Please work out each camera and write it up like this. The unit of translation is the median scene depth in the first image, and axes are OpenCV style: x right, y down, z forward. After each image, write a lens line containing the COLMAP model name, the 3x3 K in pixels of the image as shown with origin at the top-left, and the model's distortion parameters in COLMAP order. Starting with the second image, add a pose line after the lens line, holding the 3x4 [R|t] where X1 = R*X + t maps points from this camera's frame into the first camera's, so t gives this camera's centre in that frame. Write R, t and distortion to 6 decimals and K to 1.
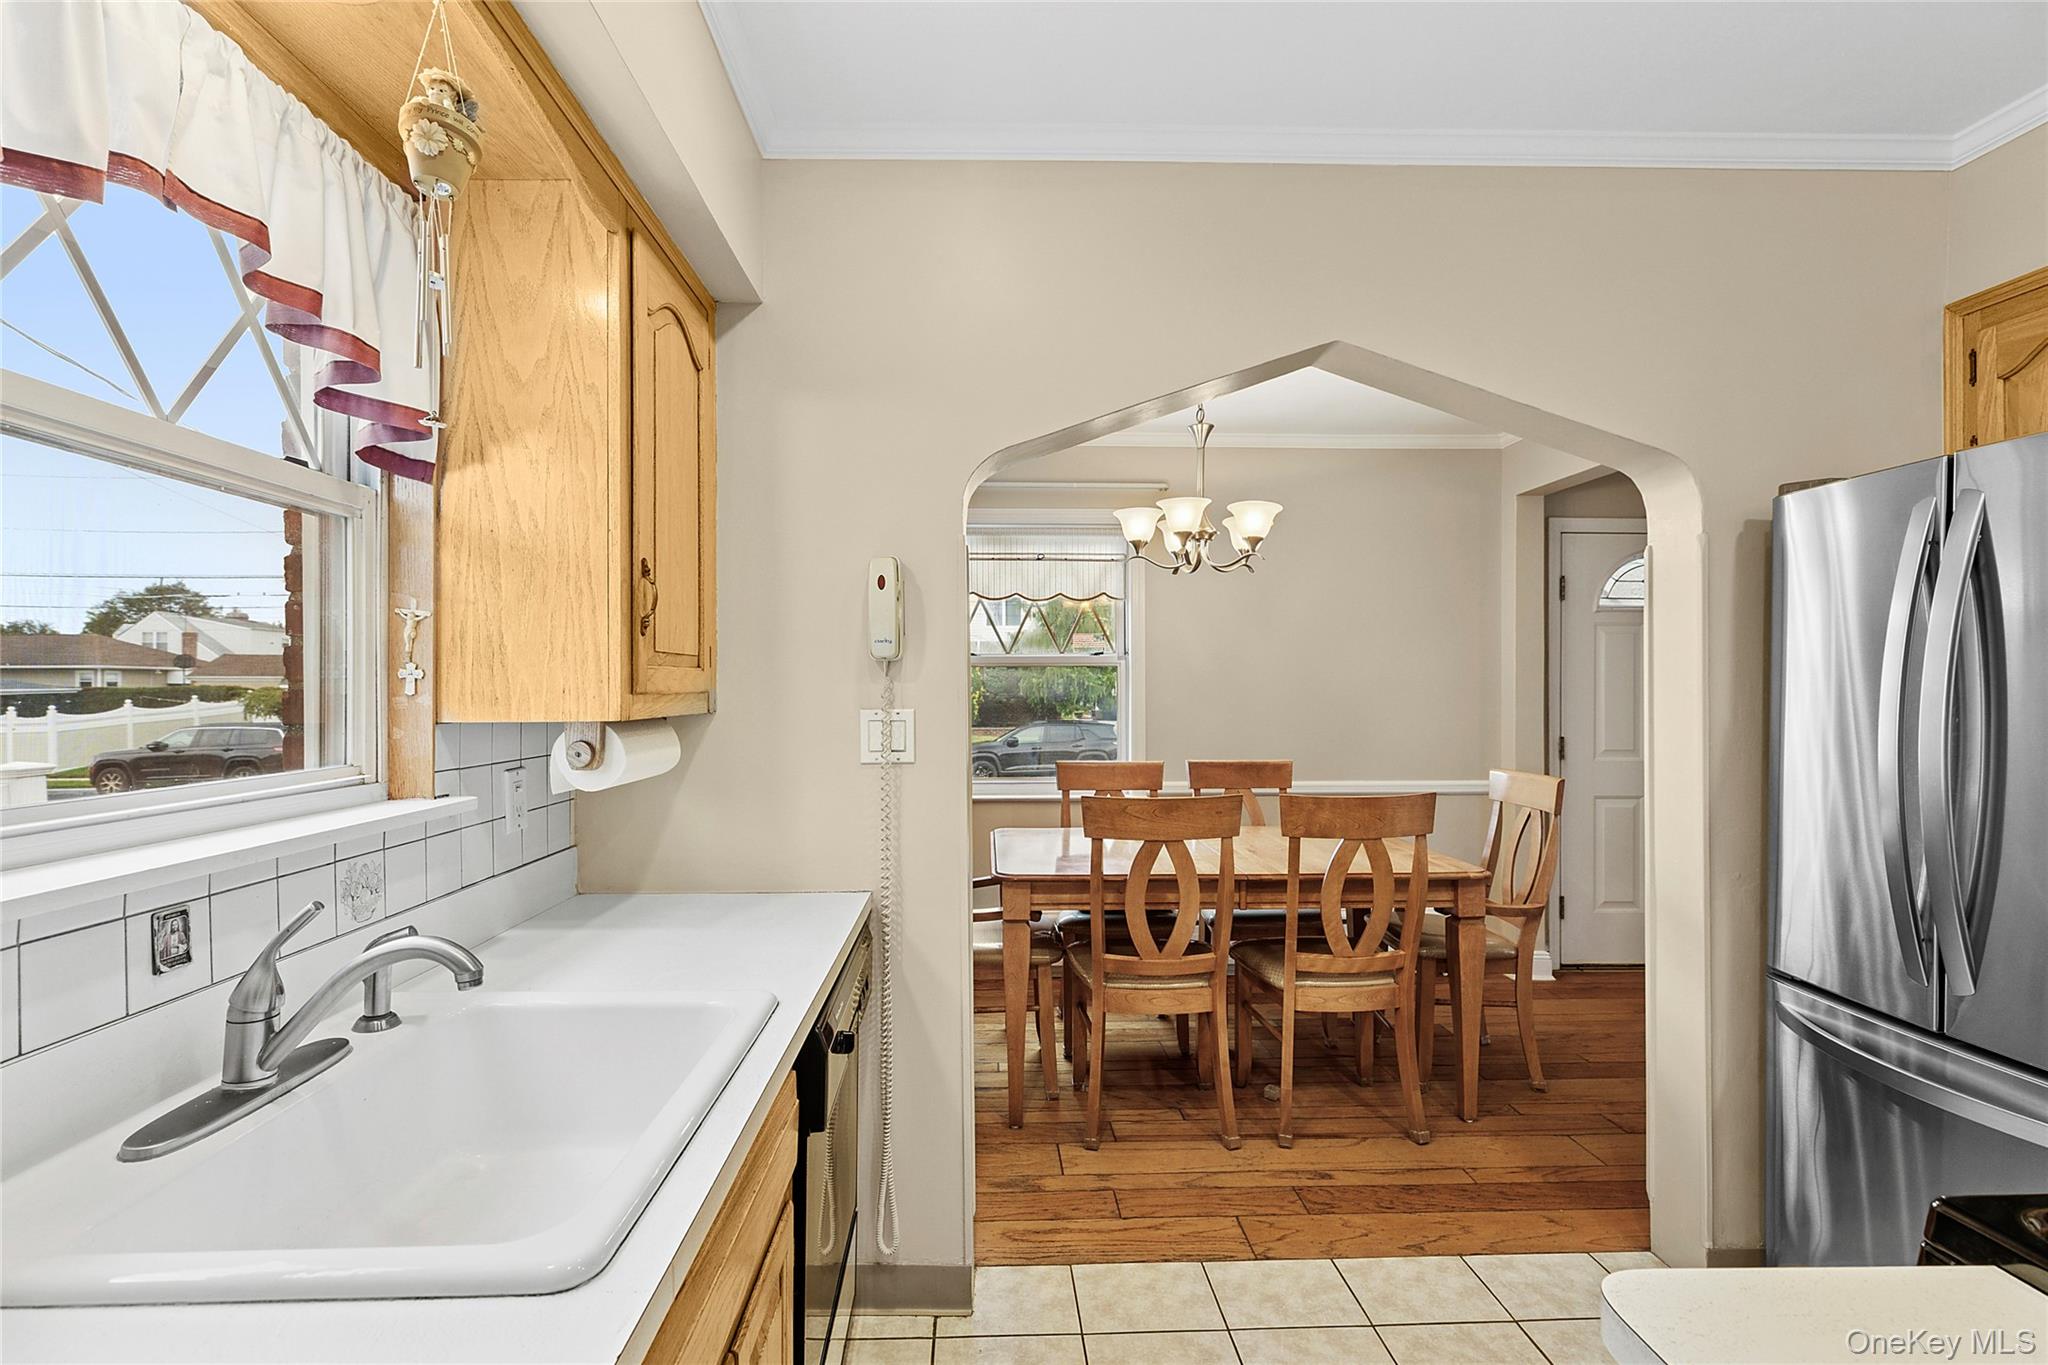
lens RADIAL K [[919.1, 0, 1020.9], [0, 919.1, 686.3], [0, 0, 1]] dist [0.000215, 0.000569]
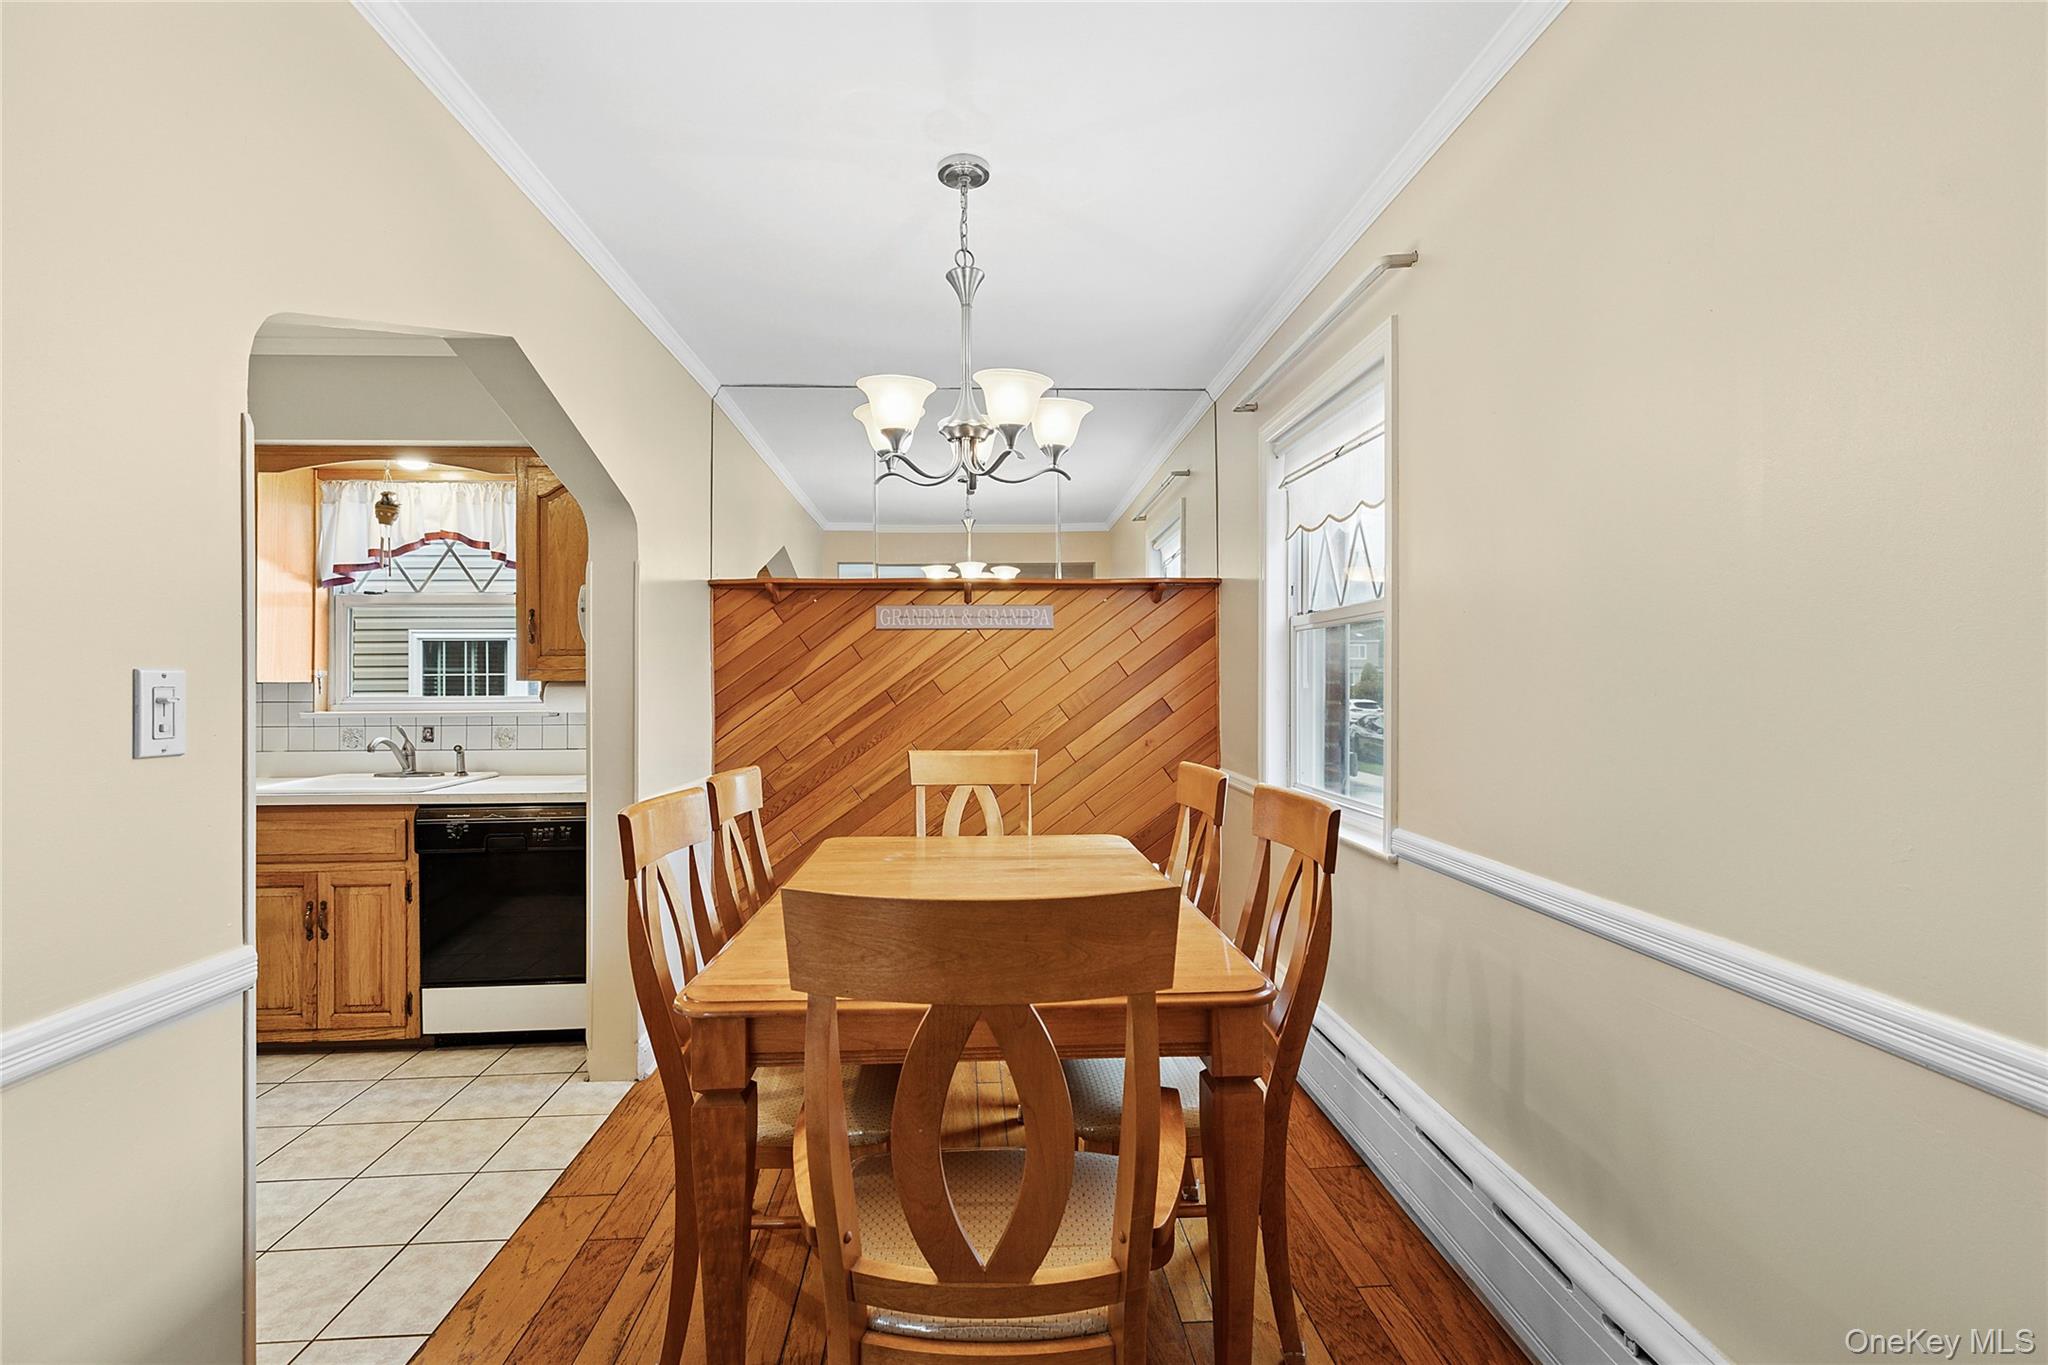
lens RADIAL K [[919.1, 0, 1017.1], [0, 919.1, 678.1], [0, 0, 1]] dist [0.000215, 0.000569]
pose [[0.023141, -0.000024, -0.999732, 2.881232], [0.001873, 0.999998, 0.000019, 0.046570], [0.999730, -0.001873, 0.023141, 3.287479]]
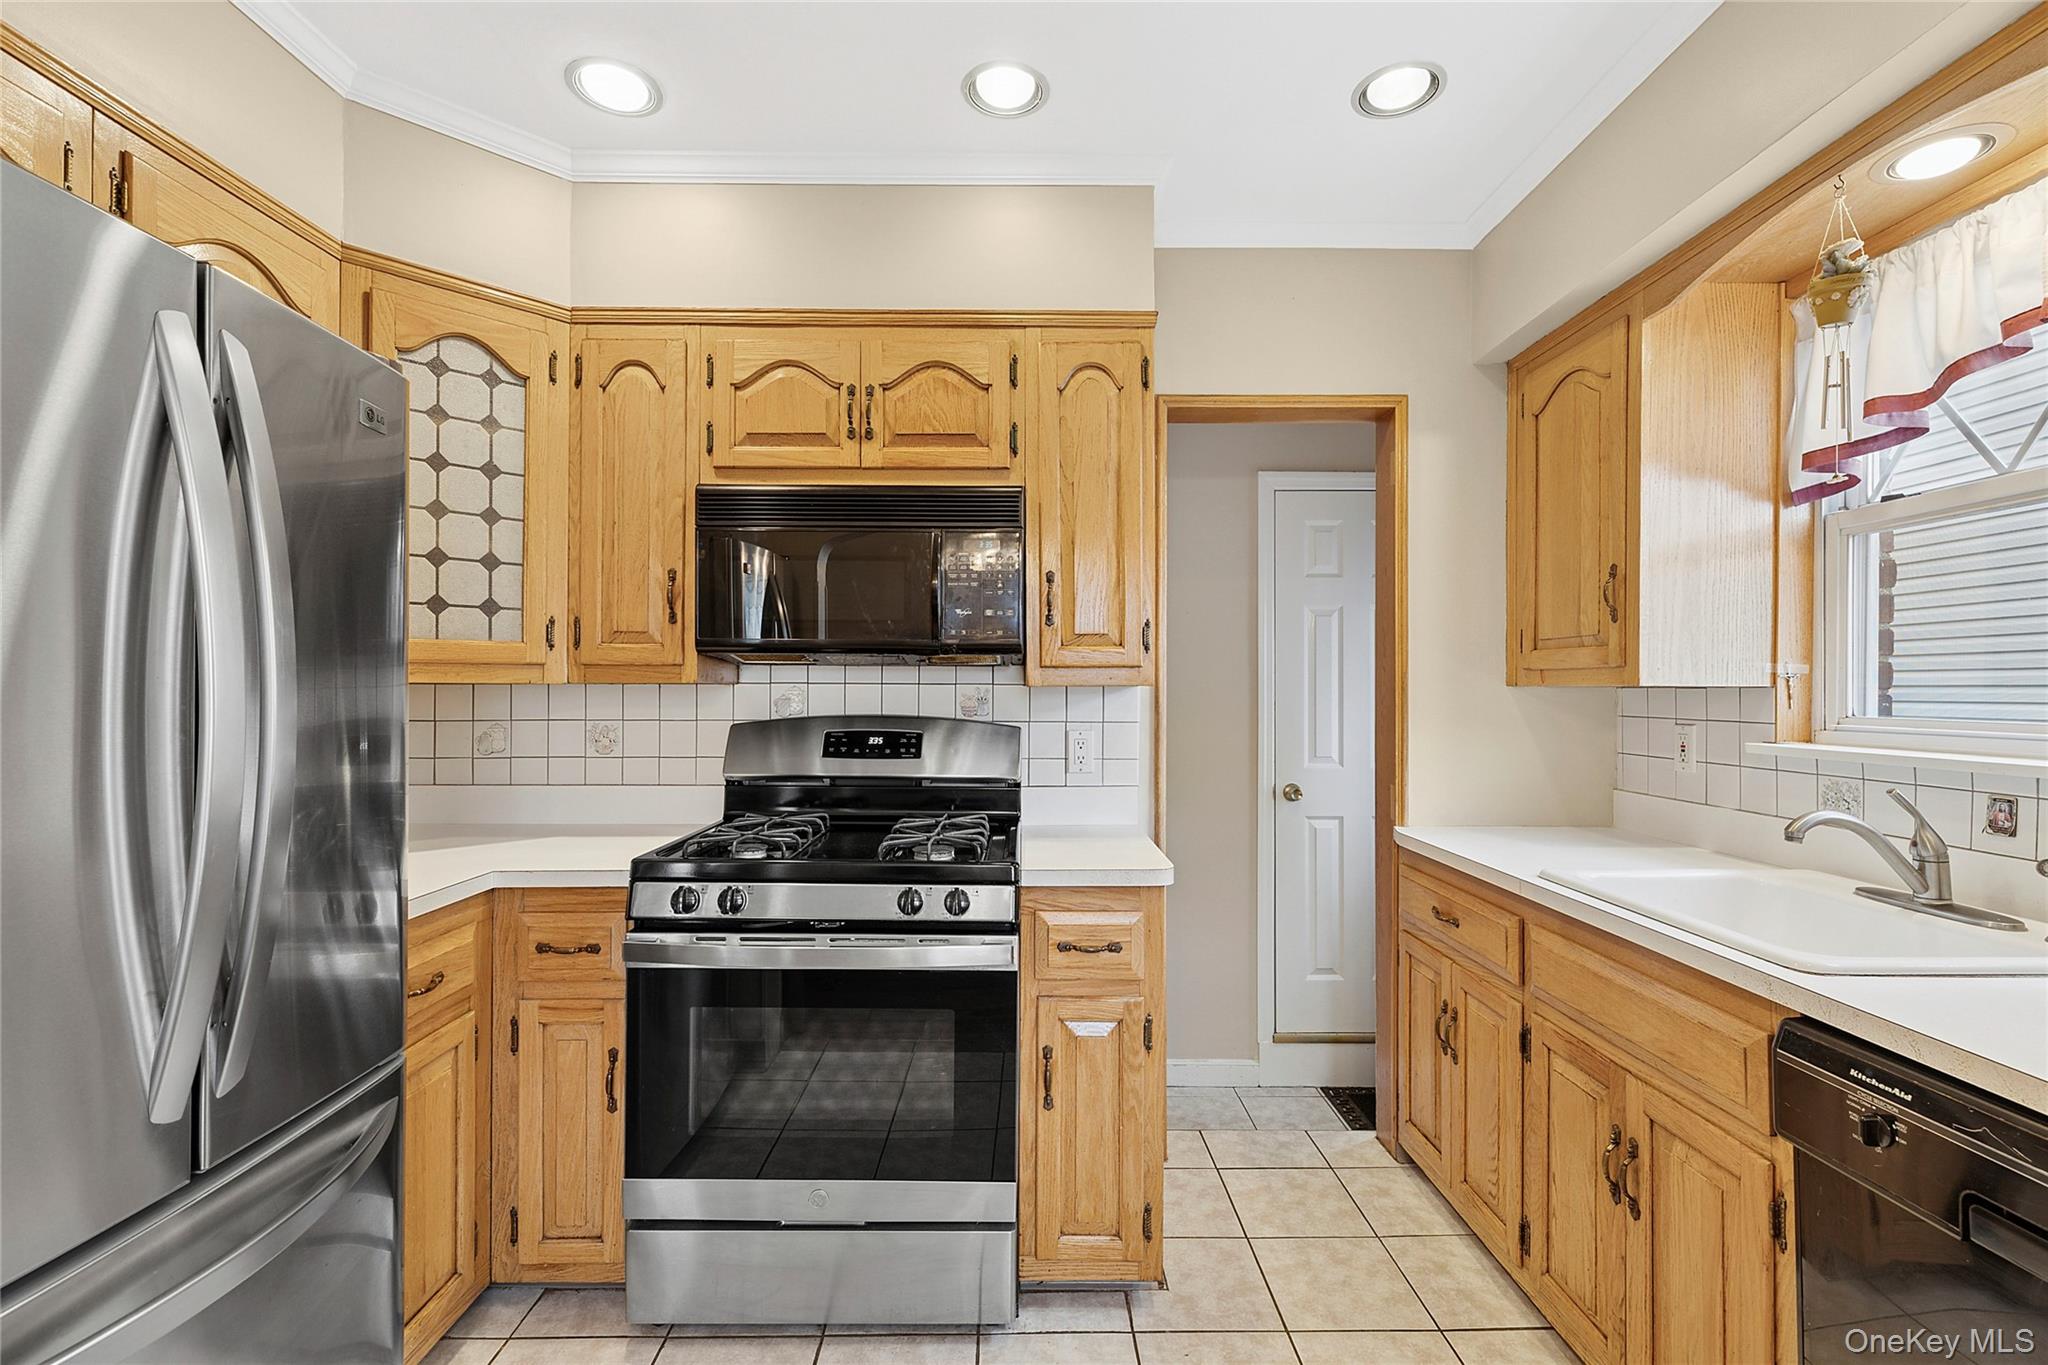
lens RADIAL K [[919.1, 0, 1017.8], [0, 919.1, 679.1], [0, 0, 1]] dist [0.000215, 0.000569]
pose [[-0.999717, -0.003241, 0.023567, 0.677774], [-0.003323, 0.999989, -0.003432, 0.055430], [-0.023555, -0.003510, -0.999716, 2.534294]]
